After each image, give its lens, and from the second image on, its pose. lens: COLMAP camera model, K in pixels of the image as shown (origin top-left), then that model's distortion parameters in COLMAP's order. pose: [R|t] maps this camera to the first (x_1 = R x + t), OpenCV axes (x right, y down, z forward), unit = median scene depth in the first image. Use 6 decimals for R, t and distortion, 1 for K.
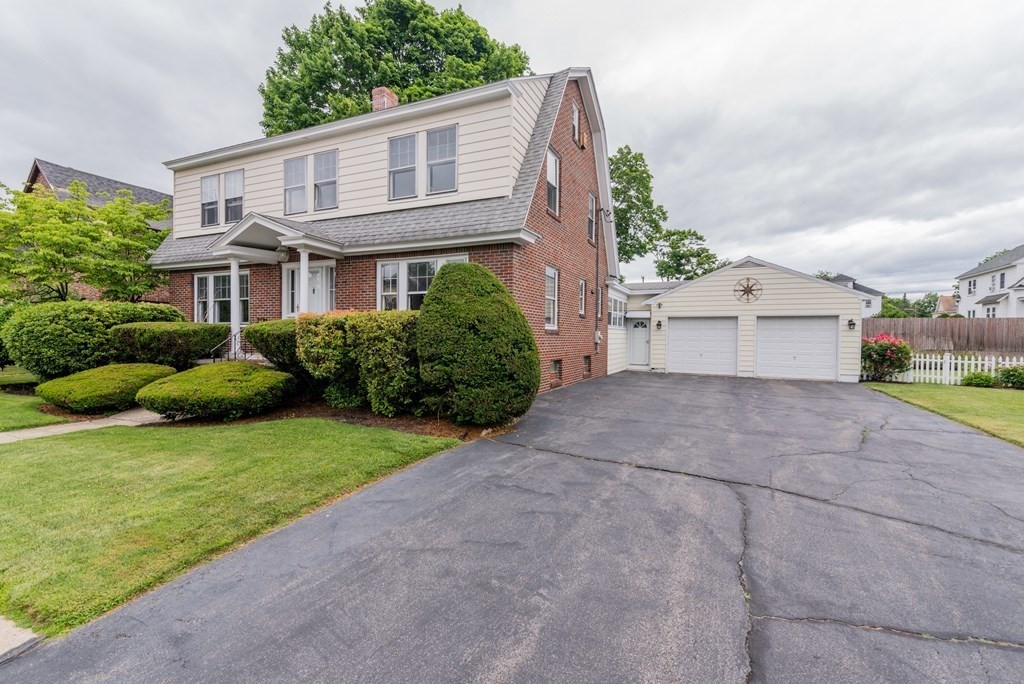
lens RADIAL K [[464.6, 0, 512.1], [0, 464.6, 339.8], [0, 0, 1]] dist [-0.000149, 0.000349]
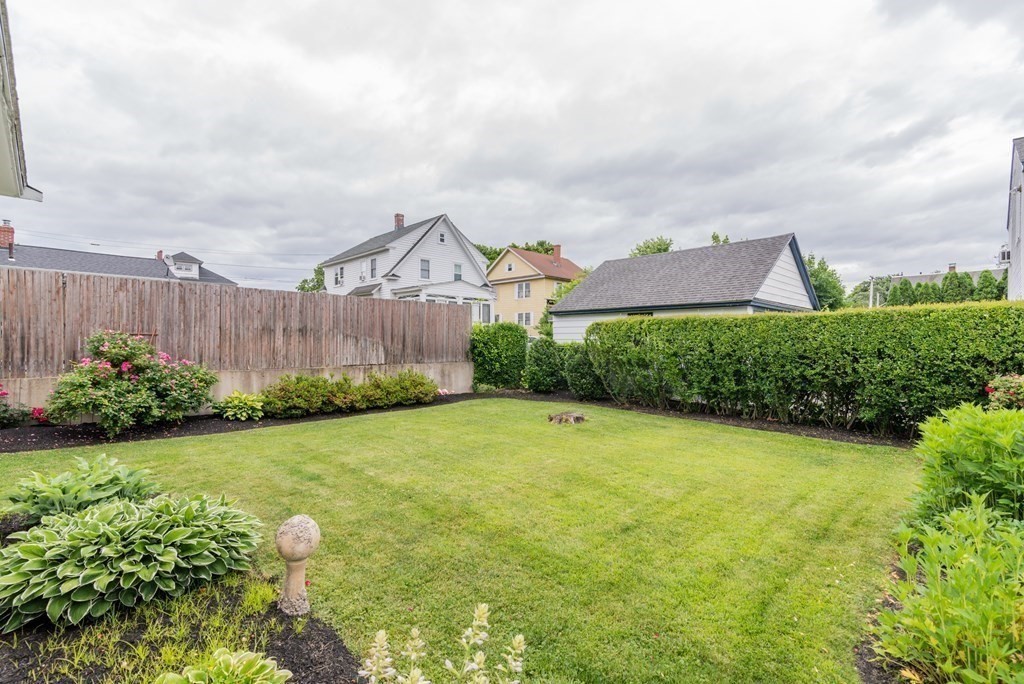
lens RADIAL K [[464.6, 0, 510.0], [0, 464.6, 340.0], [0, 0, 1]] dist [-0.000149, 0.000349]
pose [[0.347375, -0.008156, 0.937691, 0.389595], [0.011305, 0.999926, 0.004509, -0.002910], [-0.937658, 0.009034, 0.347441, 0.513726]]
